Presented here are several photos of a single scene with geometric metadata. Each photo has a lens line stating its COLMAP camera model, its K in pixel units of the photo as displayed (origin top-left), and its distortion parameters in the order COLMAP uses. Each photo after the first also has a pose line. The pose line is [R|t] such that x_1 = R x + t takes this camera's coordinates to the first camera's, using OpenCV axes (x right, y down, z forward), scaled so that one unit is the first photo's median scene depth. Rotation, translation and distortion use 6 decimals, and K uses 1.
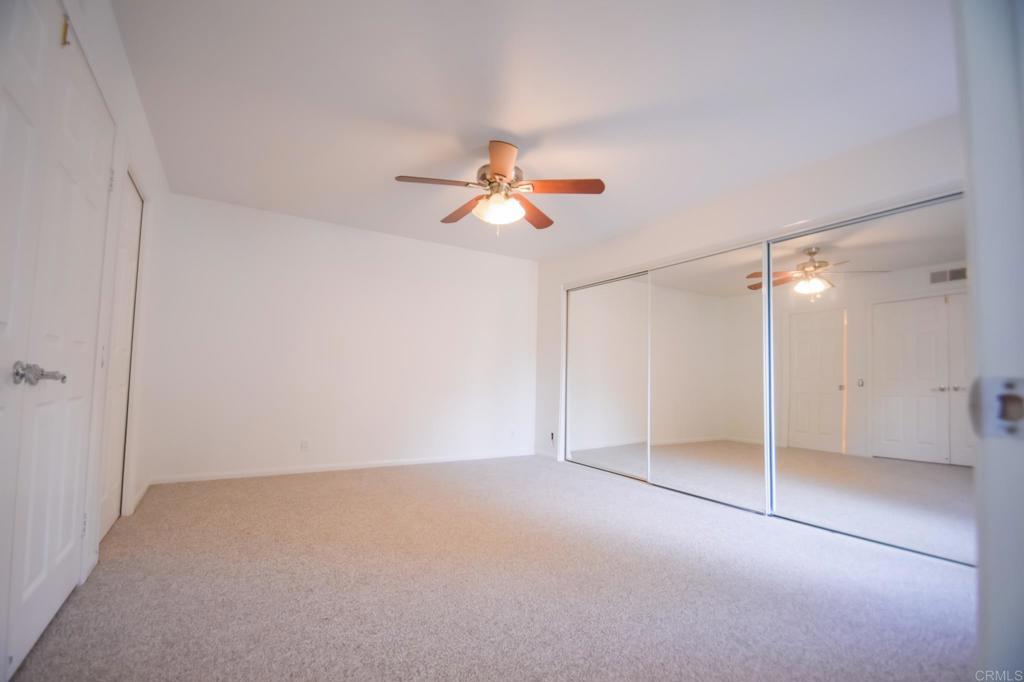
lens RADIAL K [[476.2, 0, 481.5], [0, 476.2, 357.0], [0, 0, 1]] dist [0.003946, -0.013590]
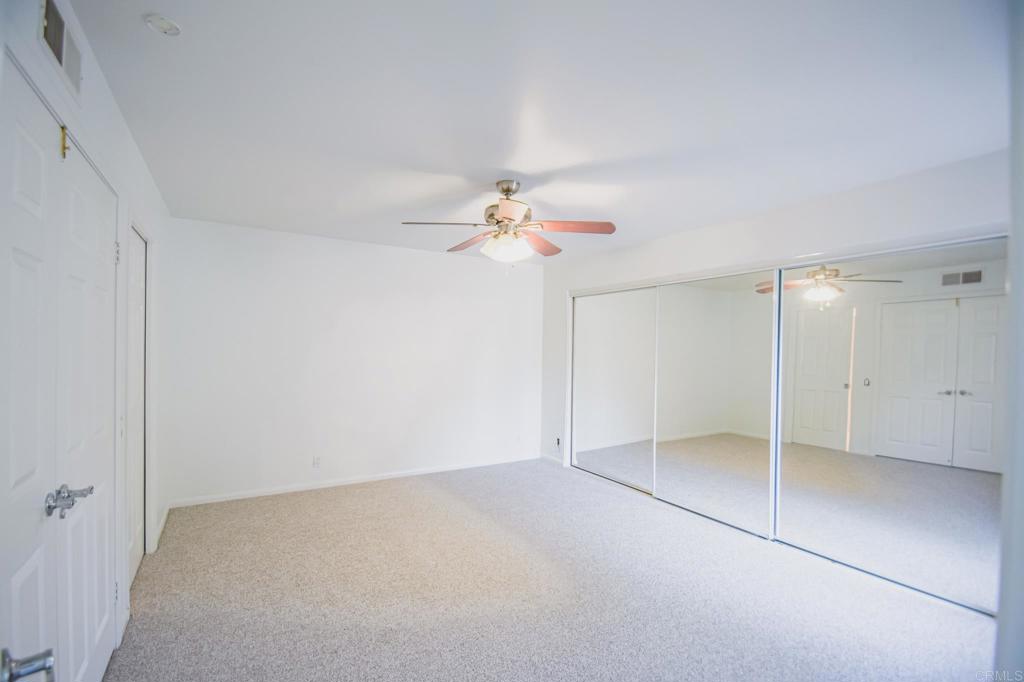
lens RADIAL K [[477.8, 0, 477.6], [0, 477.8, 340.6], [0, 0, 1]] dist [0.003080, -0.012246]
pose [[0.999887, -0.012903, -0.007695, -0.019665], [0.013432, 0.997234, 0.073099, -0.195204], [0.006730, -0.073194, 0.997295, 0.000826]]
